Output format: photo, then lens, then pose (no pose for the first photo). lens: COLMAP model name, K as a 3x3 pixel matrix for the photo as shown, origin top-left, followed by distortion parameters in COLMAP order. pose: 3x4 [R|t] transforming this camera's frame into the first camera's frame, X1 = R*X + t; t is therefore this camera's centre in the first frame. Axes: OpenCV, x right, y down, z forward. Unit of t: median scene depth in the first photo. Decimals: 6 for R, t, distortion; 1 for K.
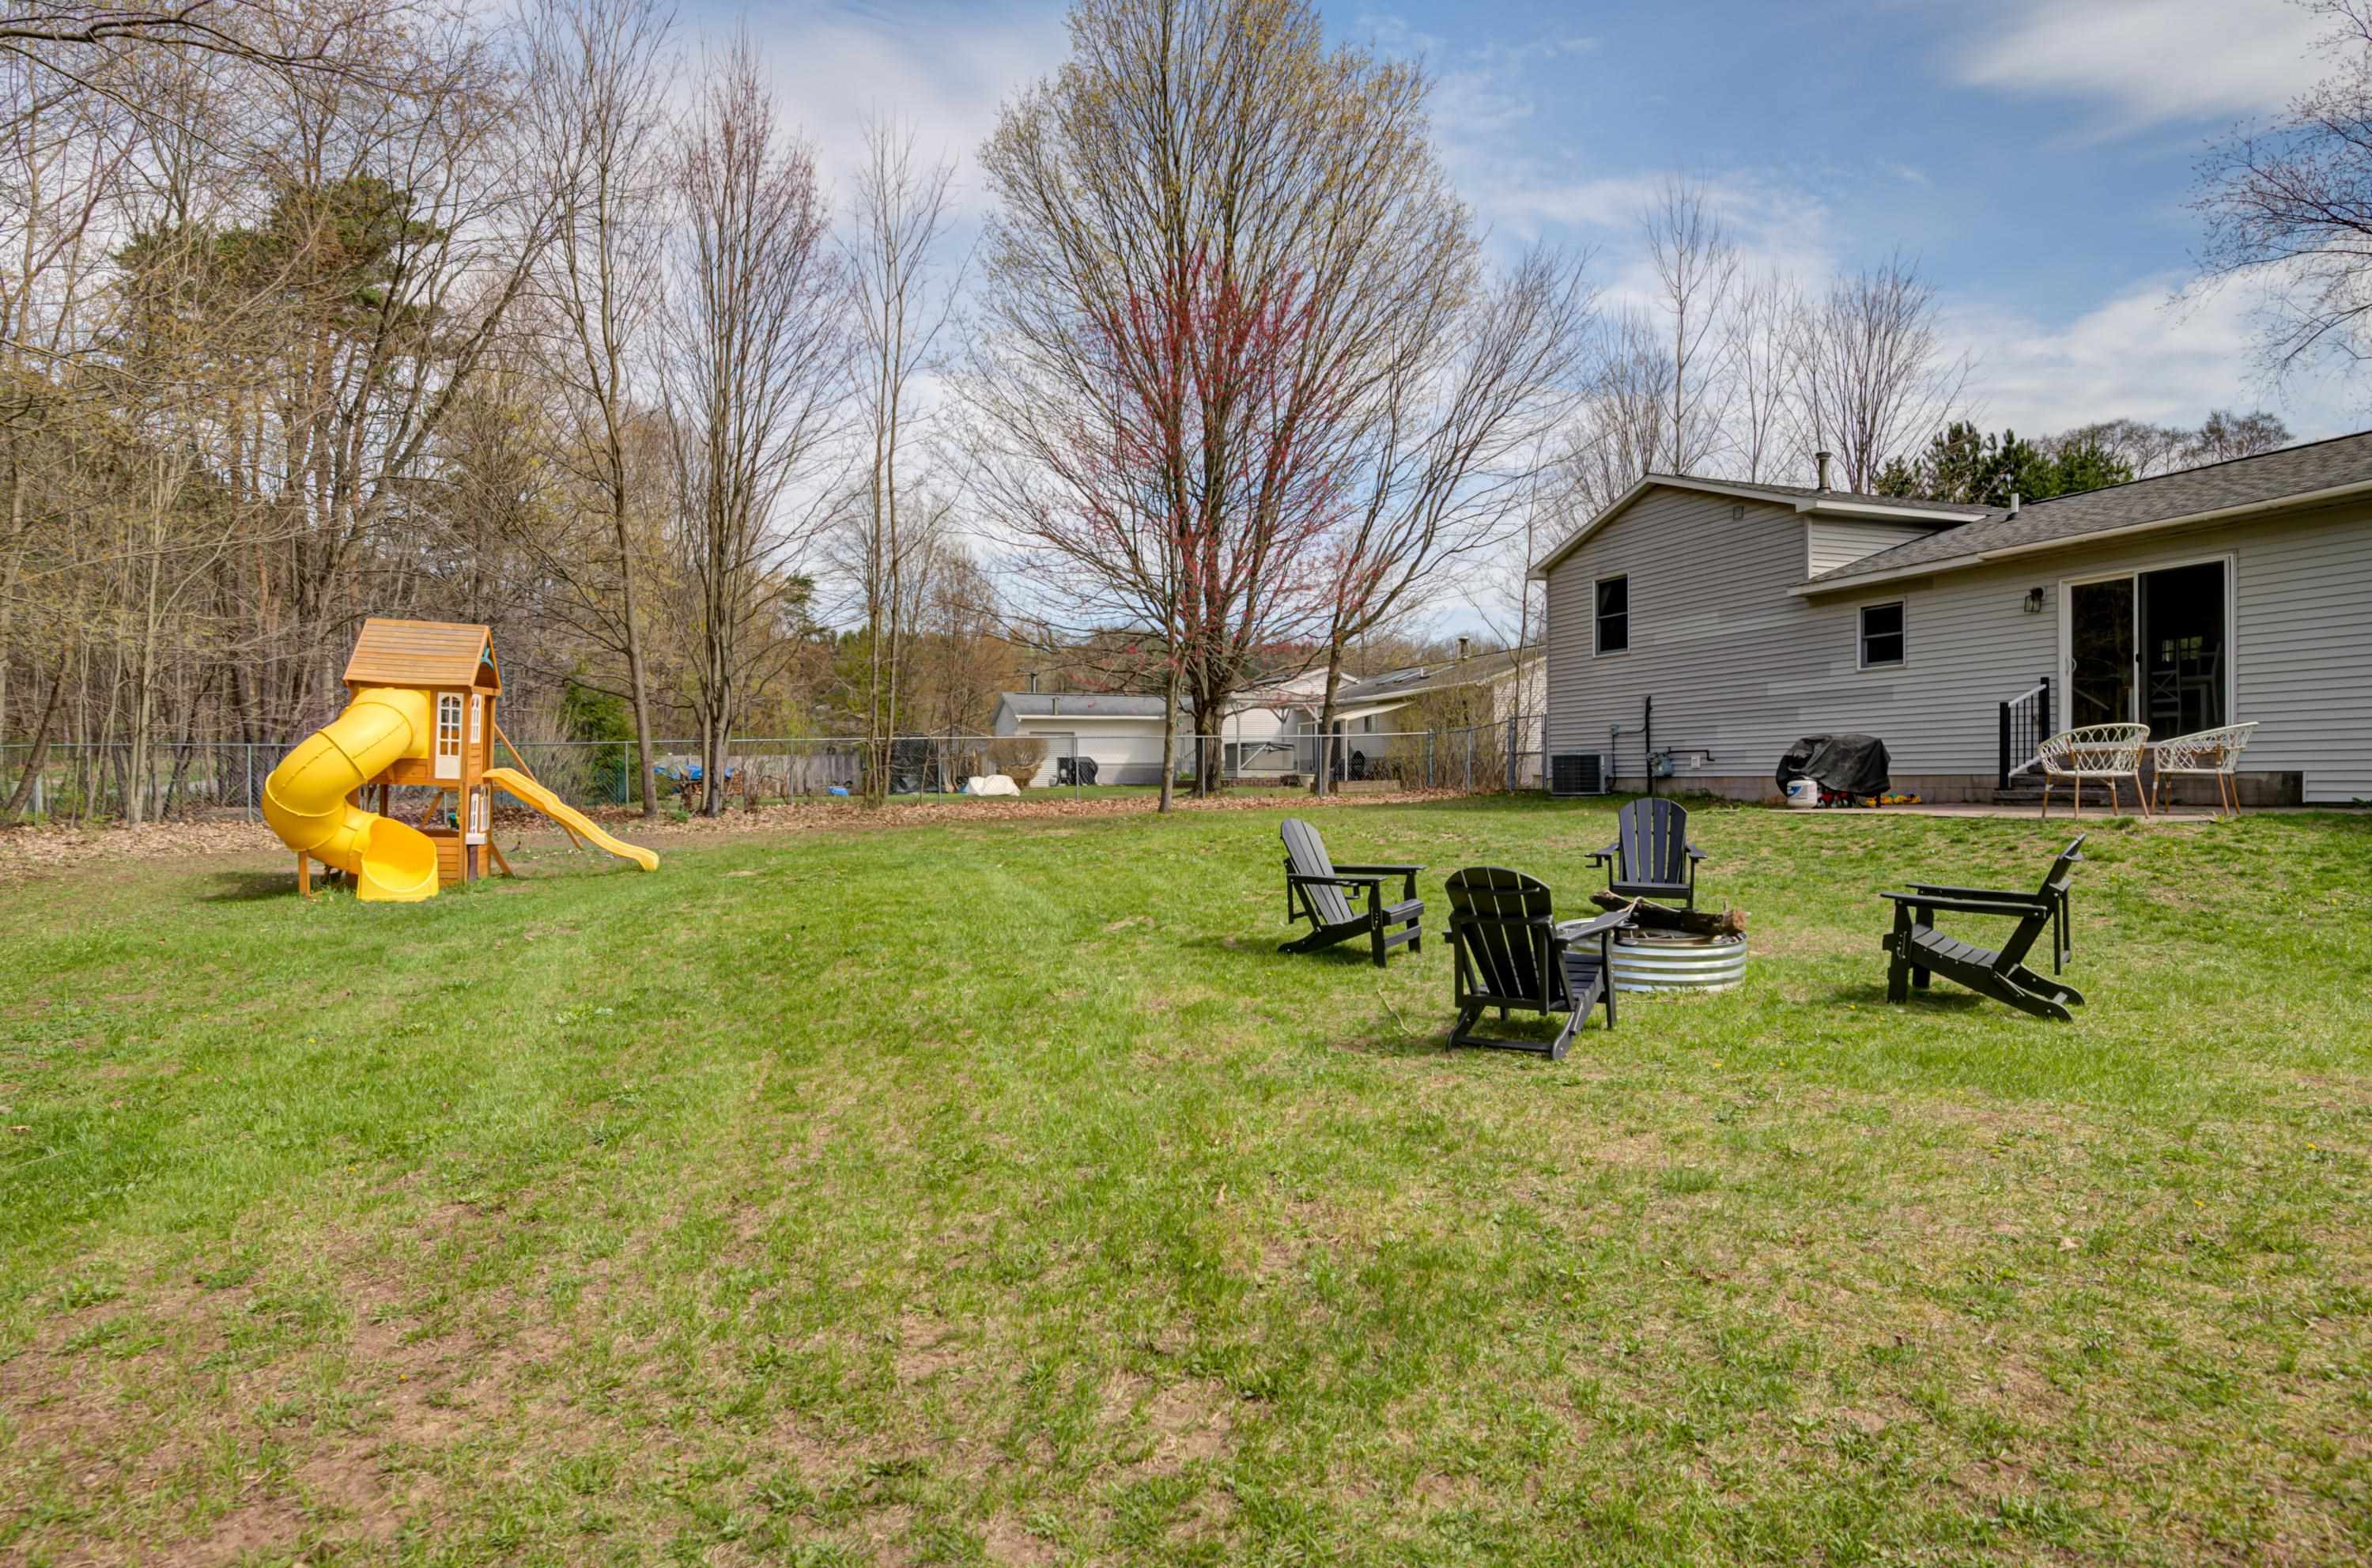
lens RADIAL K [[1270.5, 0, 1186.0], [0, 1270.5, 784.0], [0, 0, 1]] dist [0.013000, -0.001792]
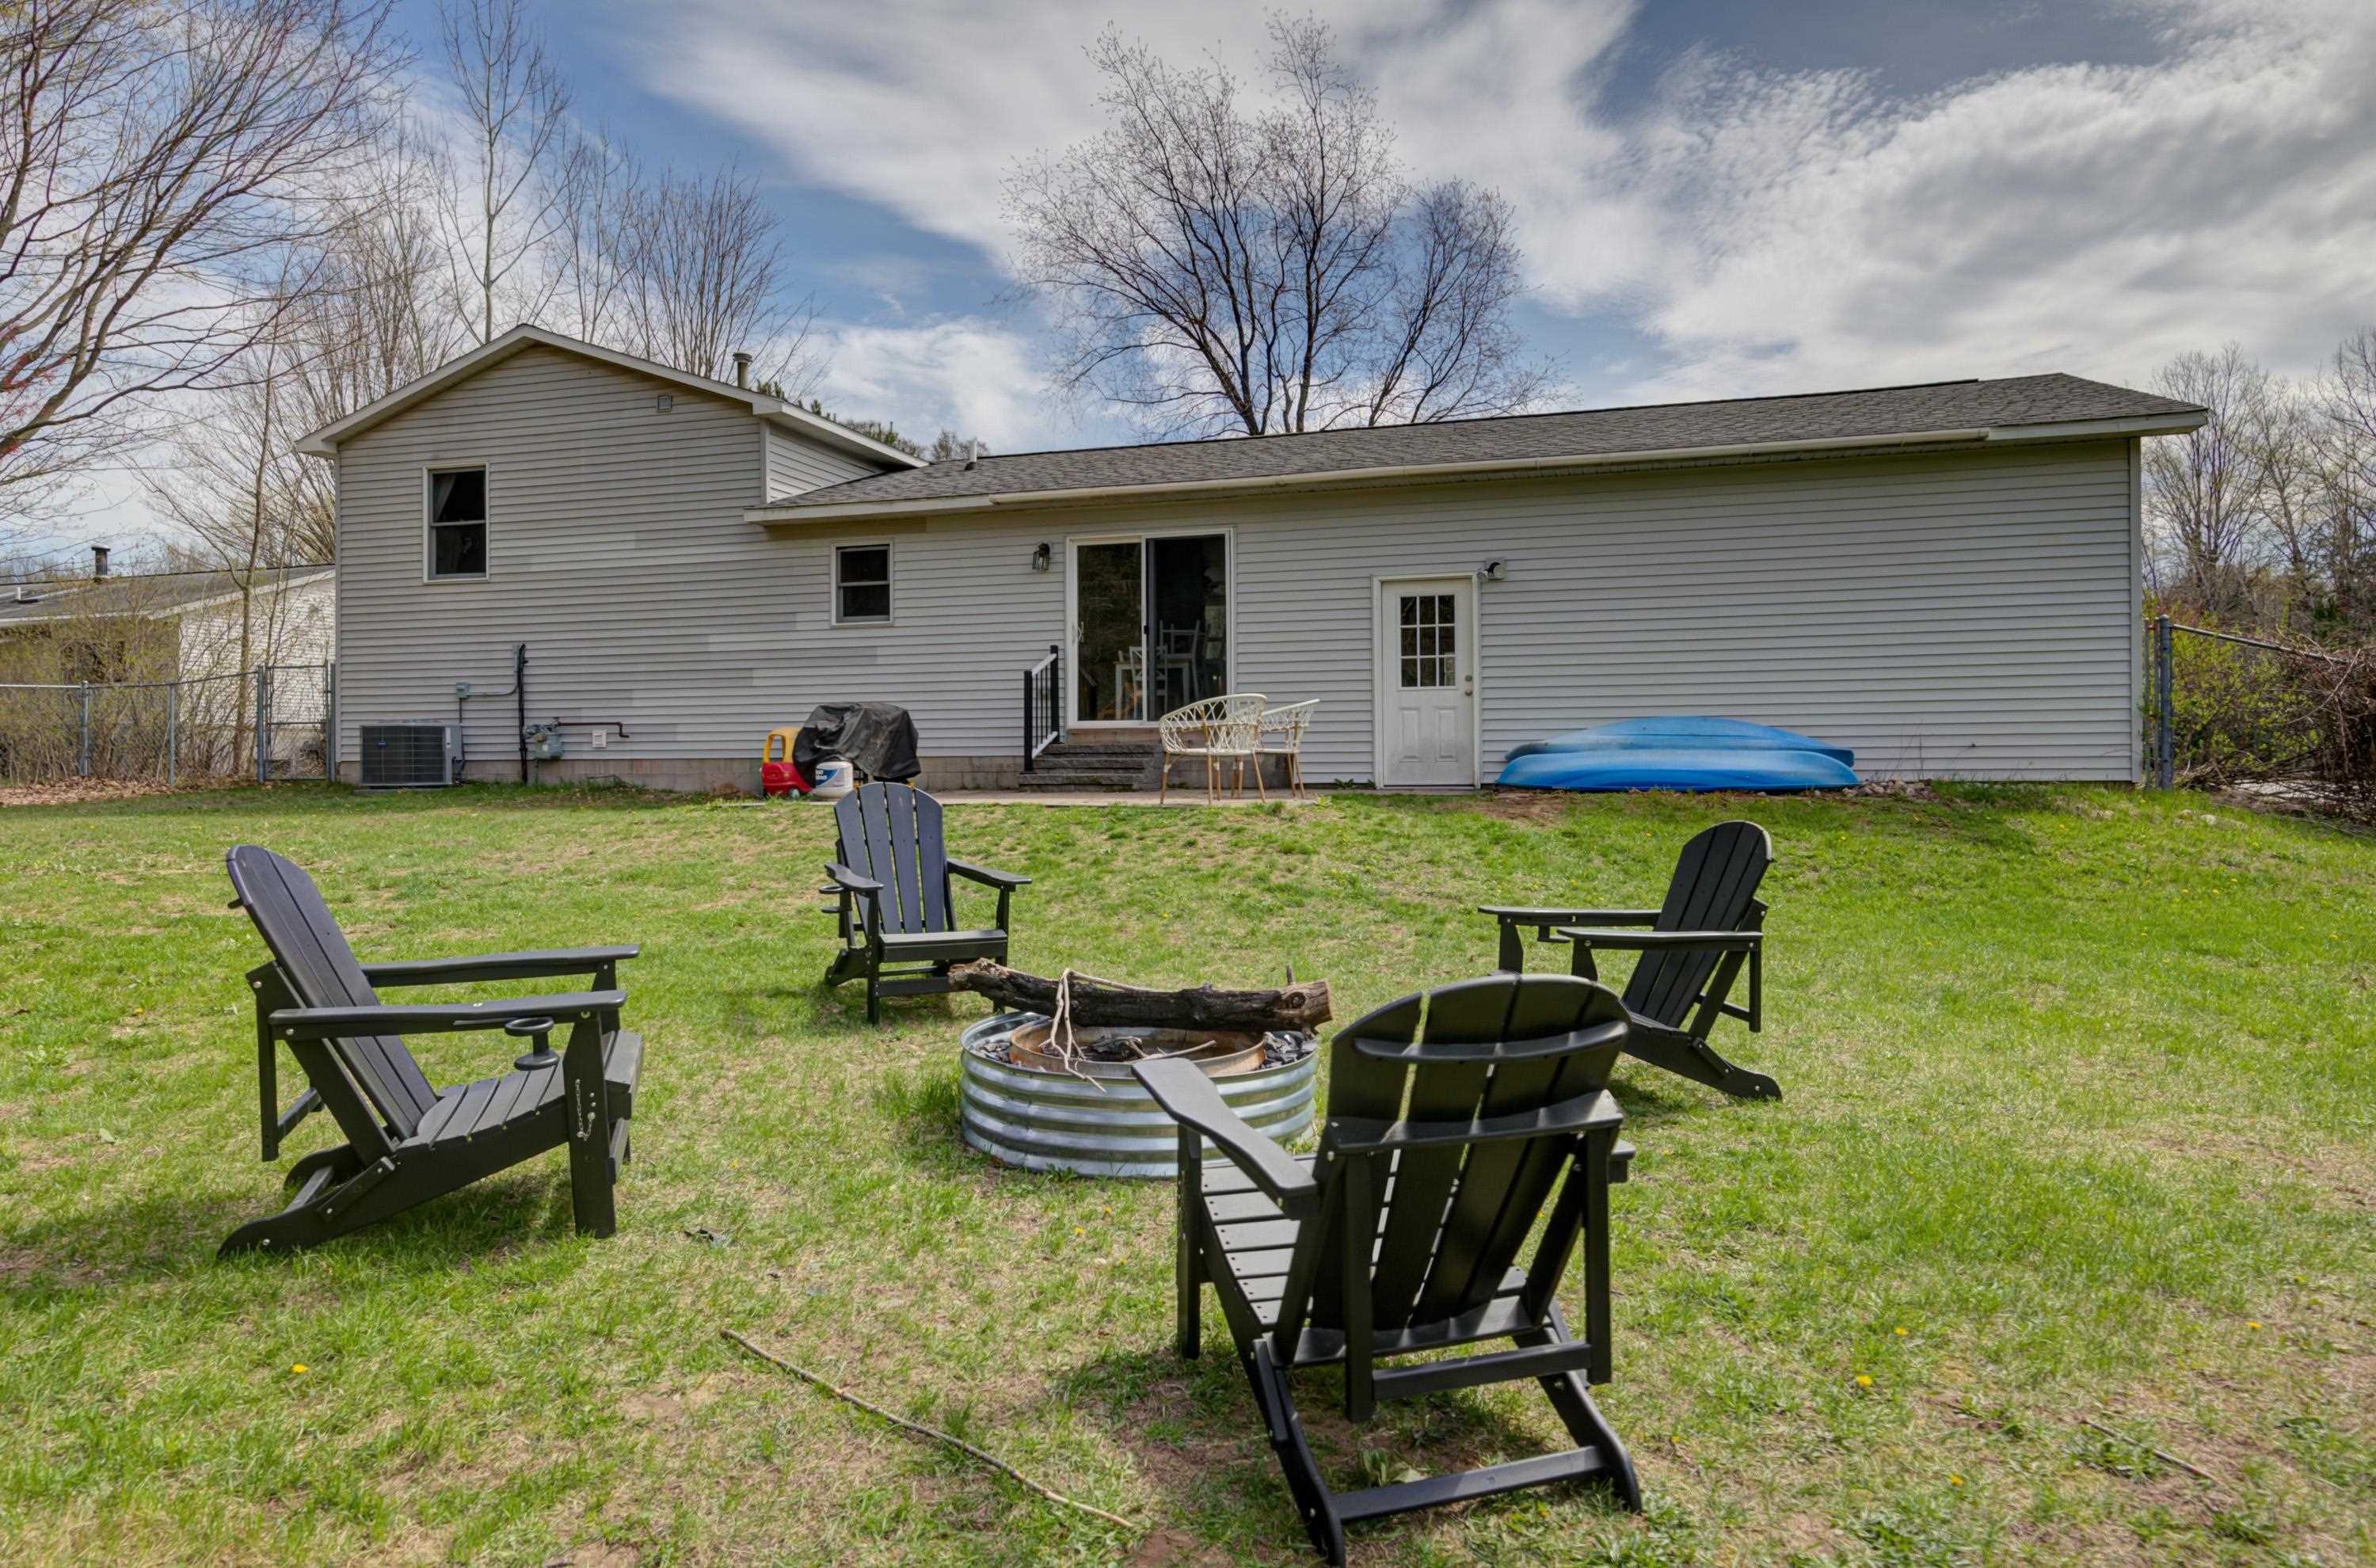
lens RADIAL K [[1419.5, 0, 1191.3], [0, 1419.5, 760.0], [0, 0, 1]] dist [0.021344, 0.001601]
pose [[0.616879, 0.005158, 0.787041, -0.039444], [0.003188, 0.999954, -0.009052, 0.004398], [-0.787051, 0.008093, 0.616835, 0.328084]]
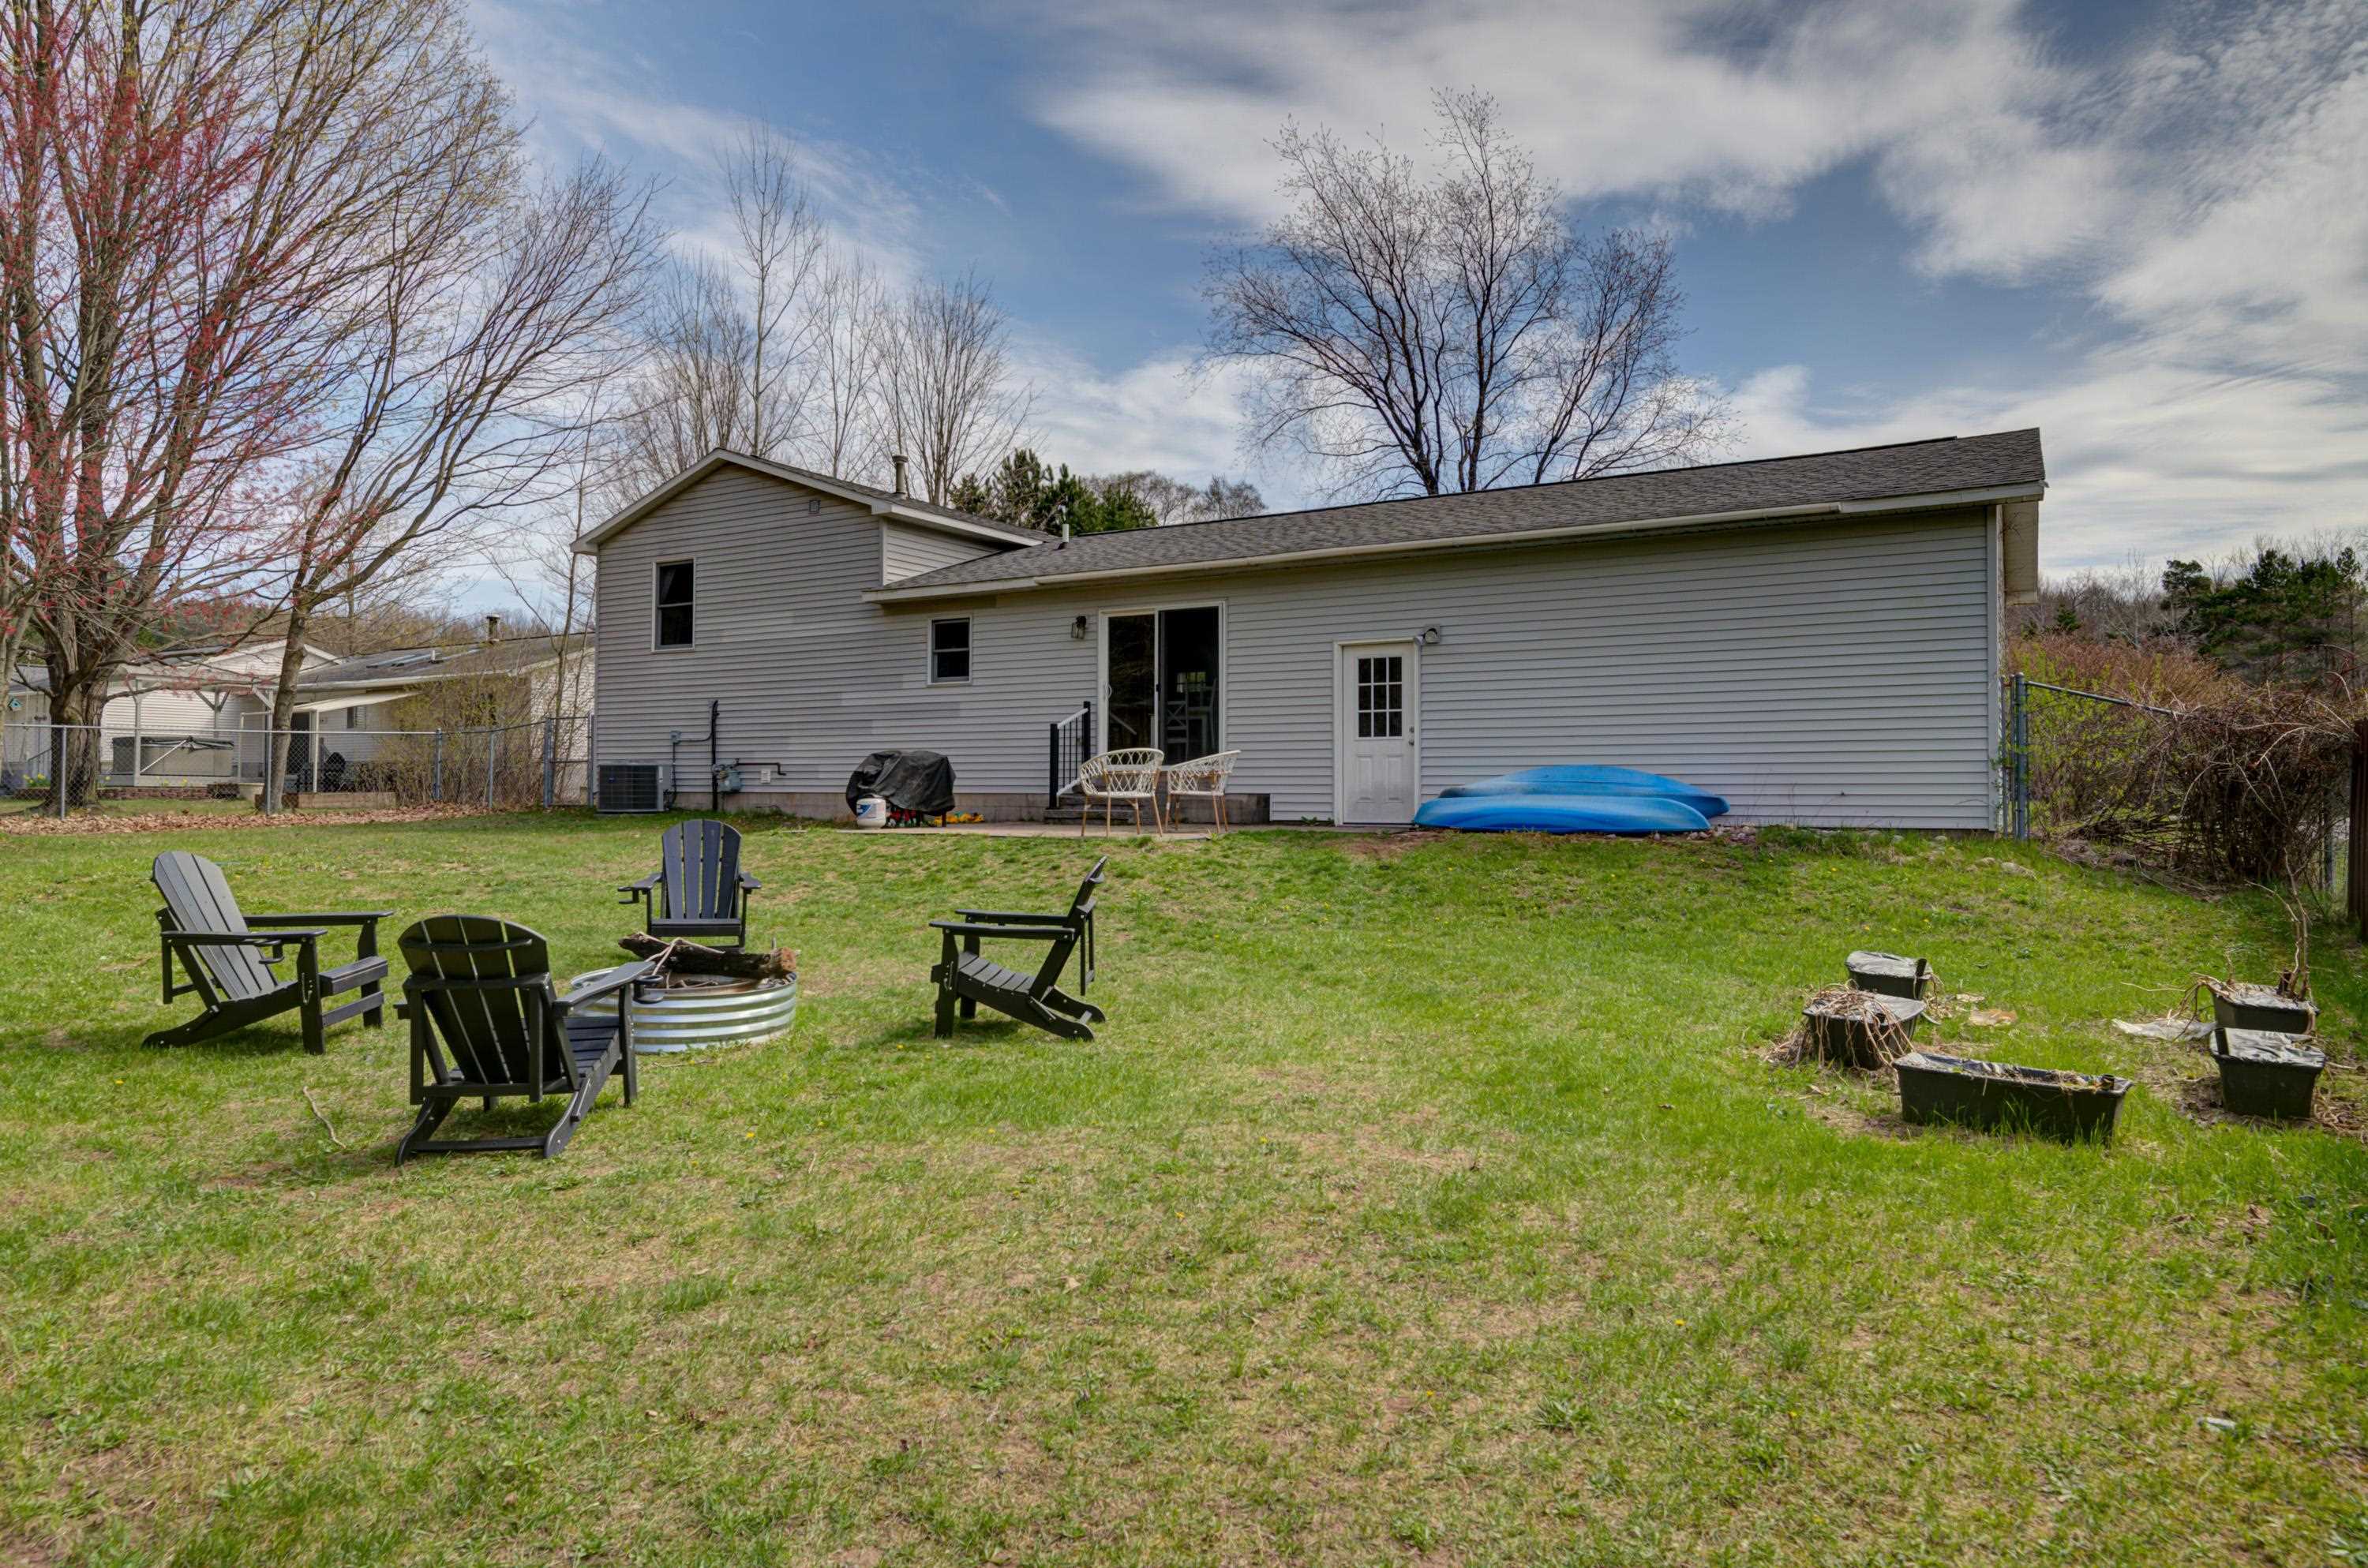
lens RADIAL K [[1440.4, 0, 1199.3], [0, 1440.4, 750.3], [0, 0, 1]] dist [0.031004, 0.000895]
pose [[0.786752, 0.027972, 0.616635, 0.017301], [-0.007660, 0.999338, -0.035559, -0.002308], [-0.617222, 0.023253, 0.786446, 0.014626]]
